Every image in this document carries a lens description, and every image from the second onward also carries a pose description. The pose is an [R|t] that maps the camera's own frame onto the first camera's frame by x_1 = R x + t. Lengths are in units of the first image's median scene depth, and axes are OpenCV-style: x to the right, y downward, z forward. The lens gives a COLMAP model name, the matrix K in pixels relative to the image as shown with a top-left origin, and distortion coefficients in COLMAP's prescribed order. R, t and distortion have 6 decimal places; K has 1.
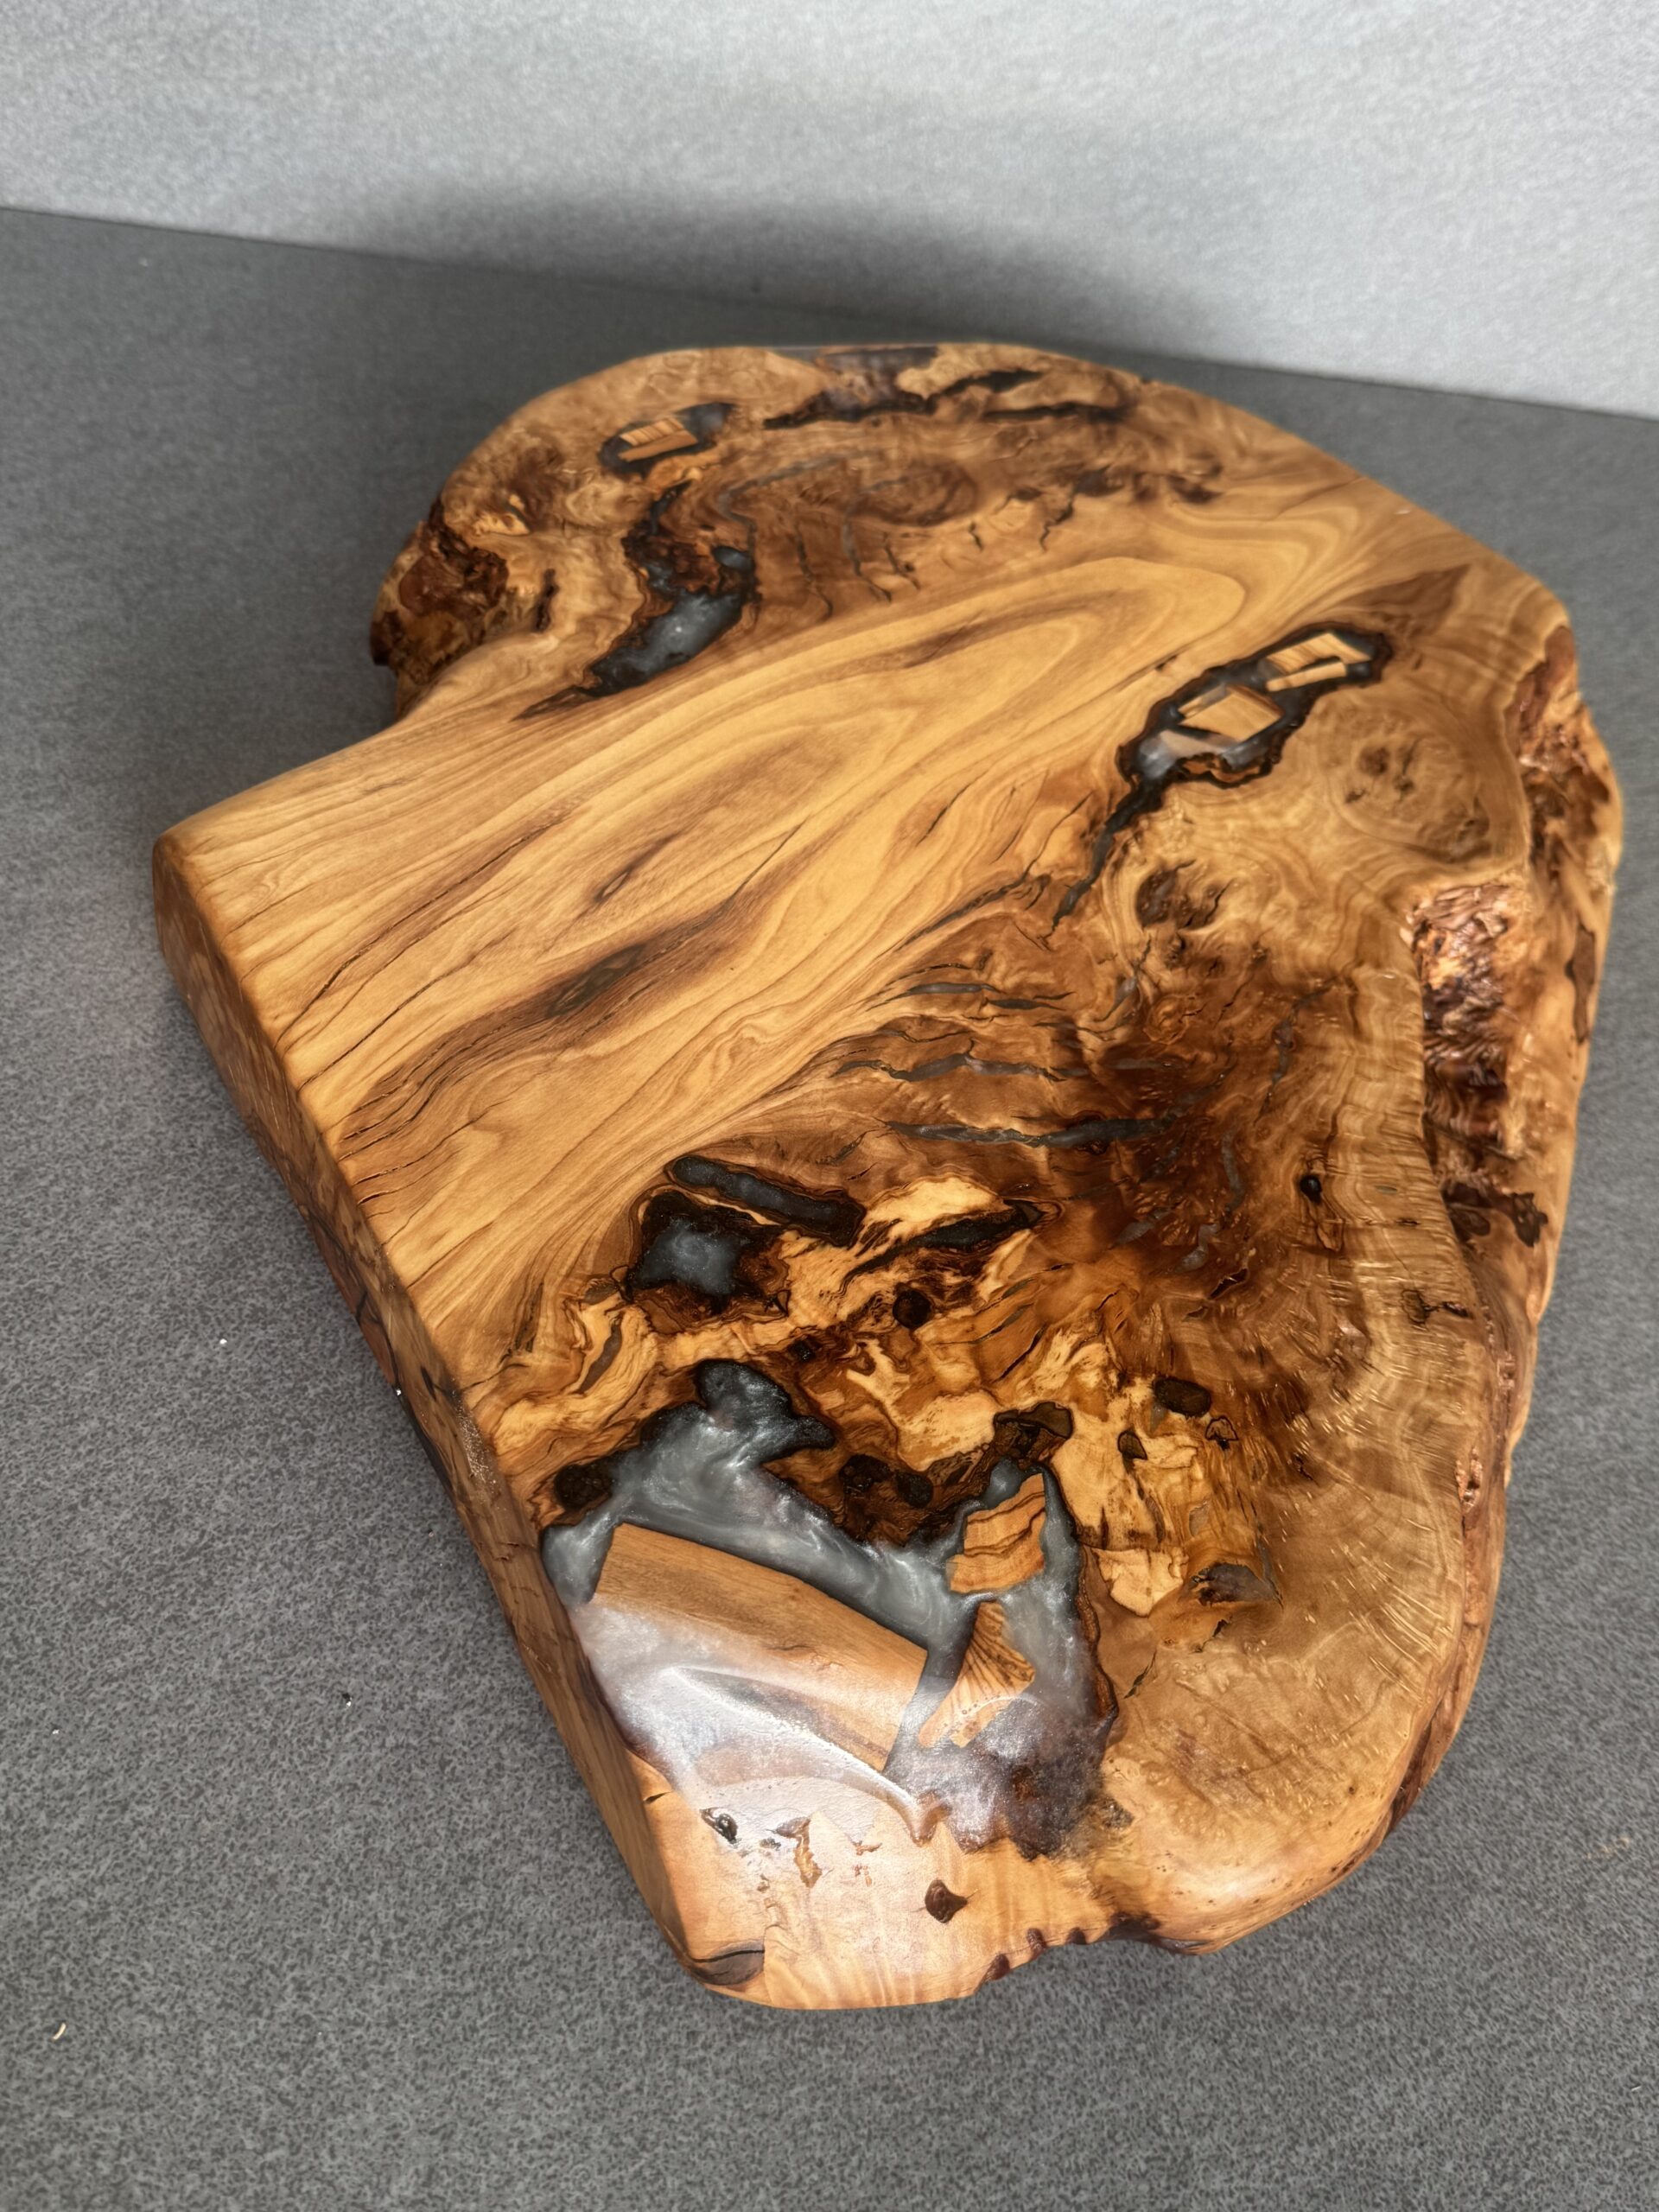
lens RADIAL K [[2235.8, 0, 829.5], [0, 2235.8, 1106.0], [0, 0, 1]] dist [0.181106, -0.436683]
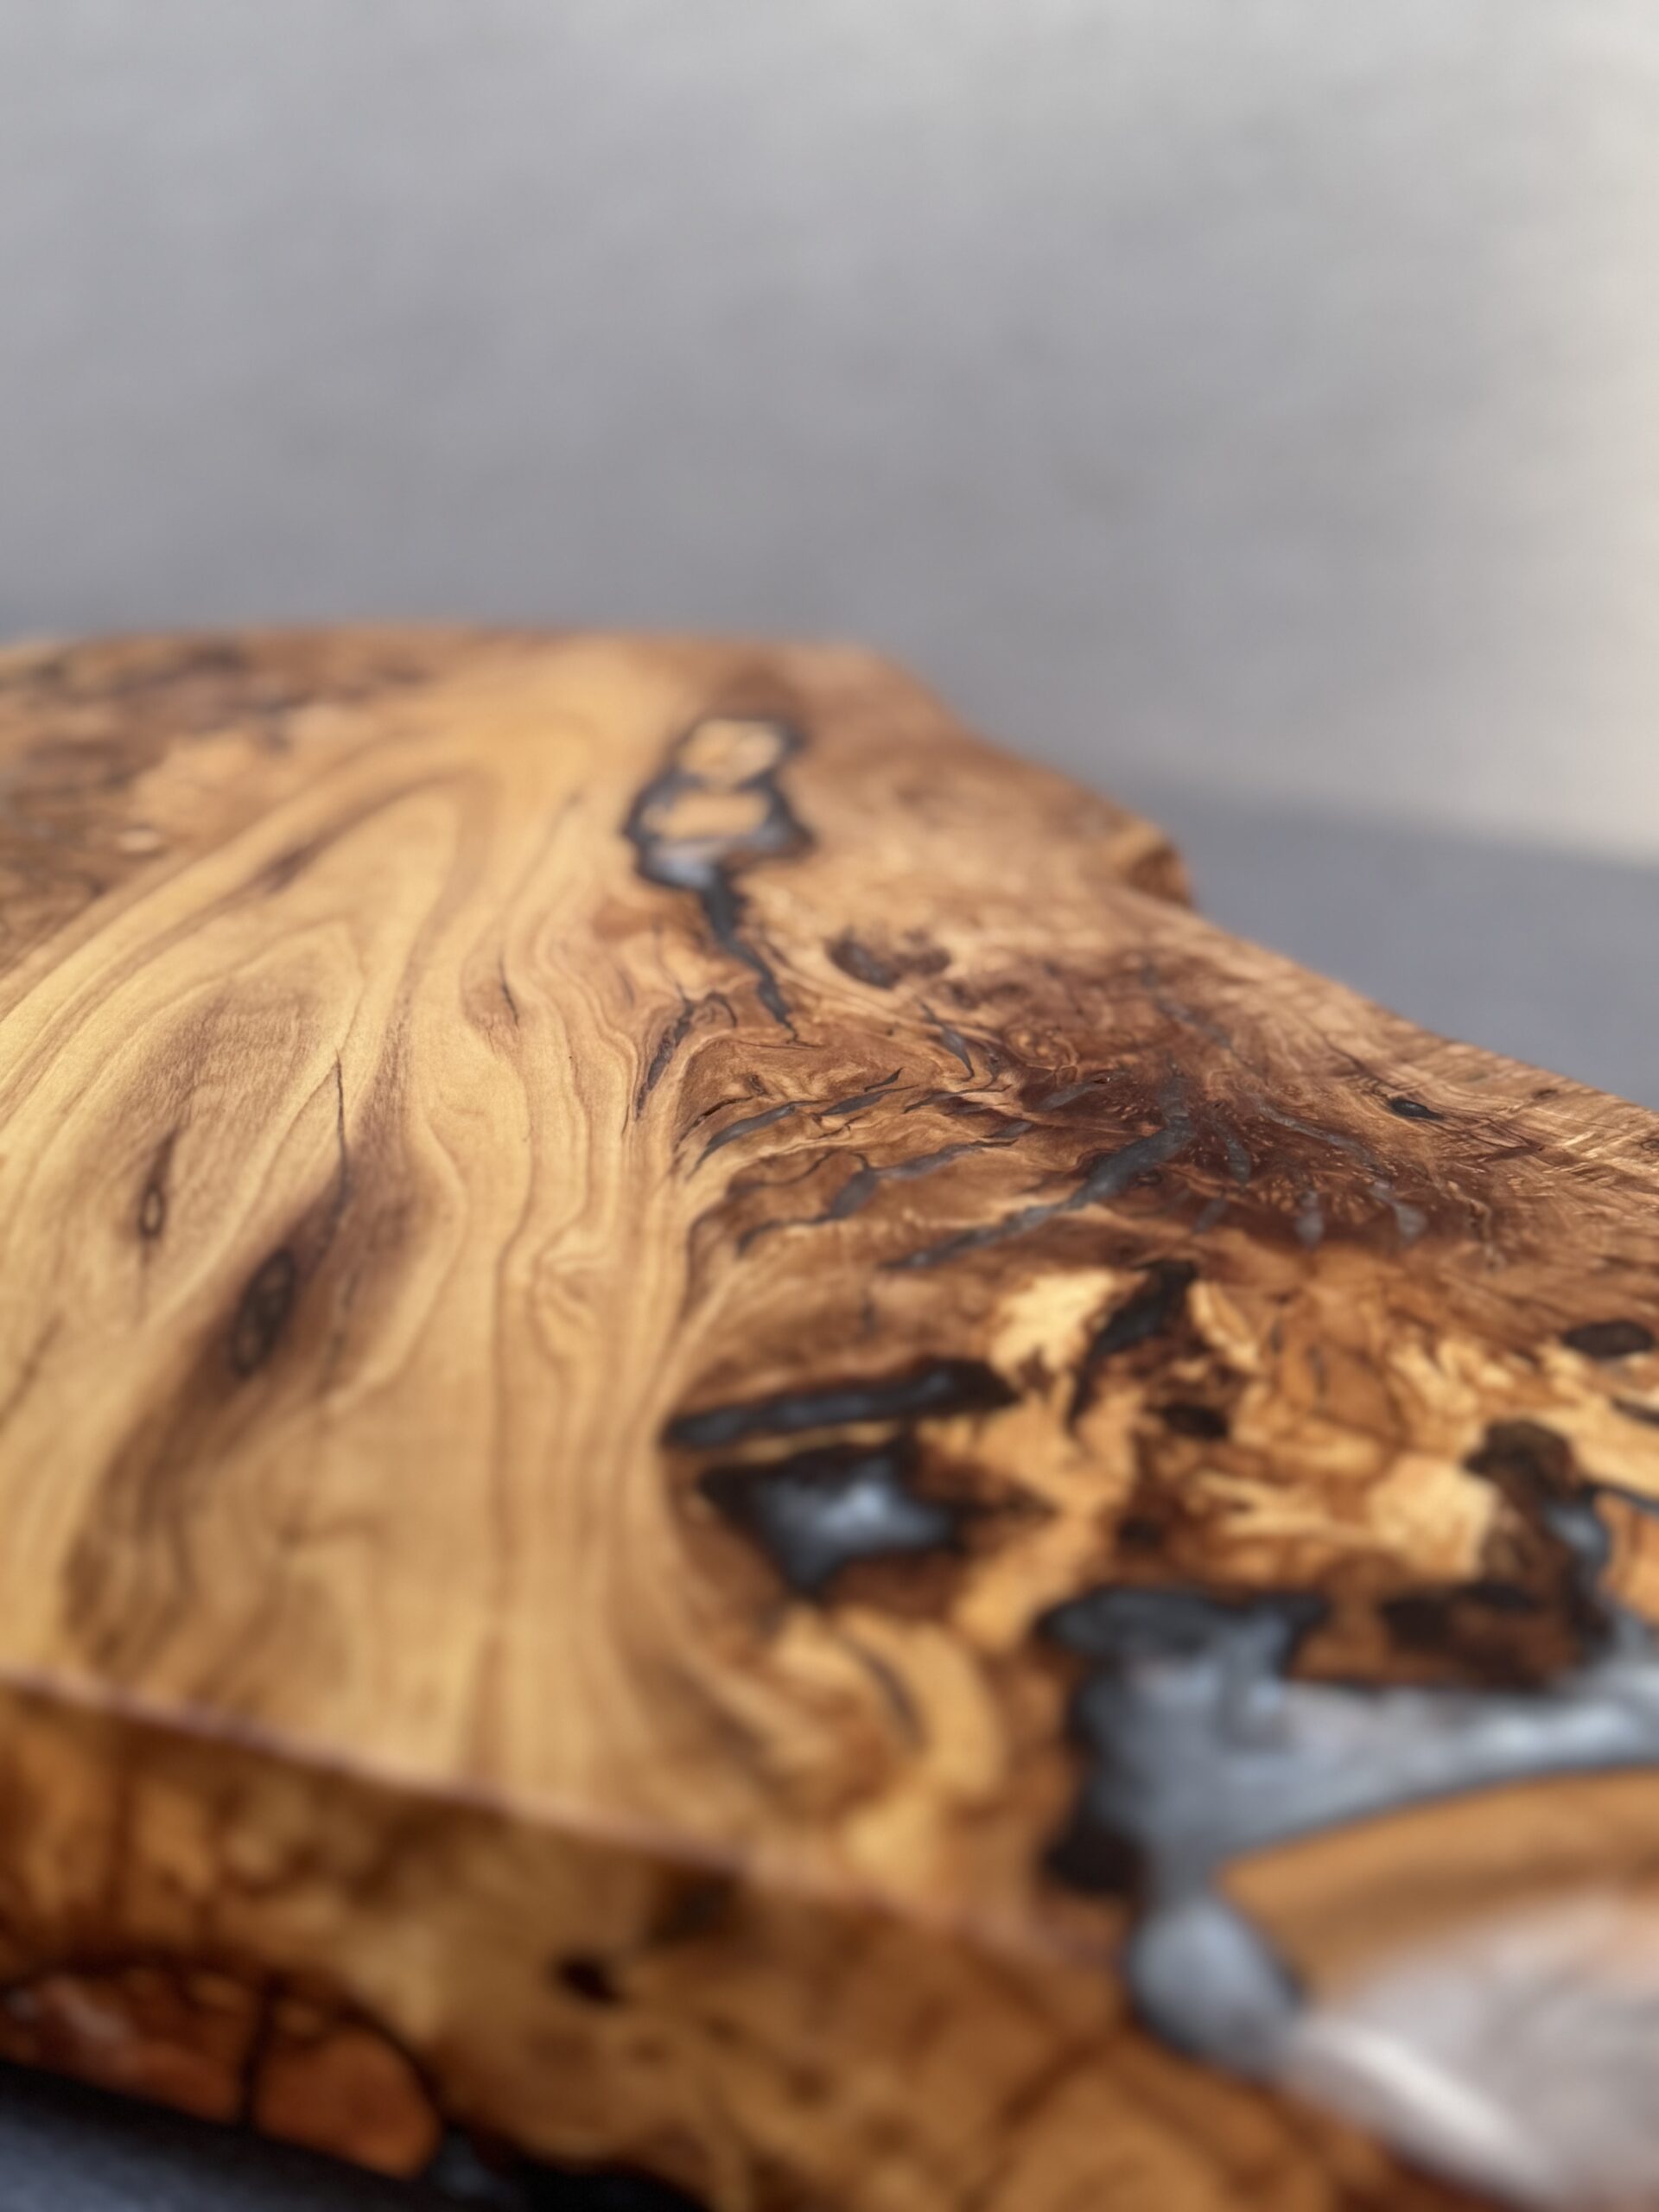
lens RADIAL K [[2936.2, 0, 817.2], [0, 2936.2, 1100.7], [0, 0, 1]] dist [0.147646, -0.075547]
pose [[0.757044, -0.380238, 0.531322, -0.345423], [0.557410, 0.800112, -0.221619, 0.123613], [-0.340849, 0.463940, 0.817669, 0.382117]]
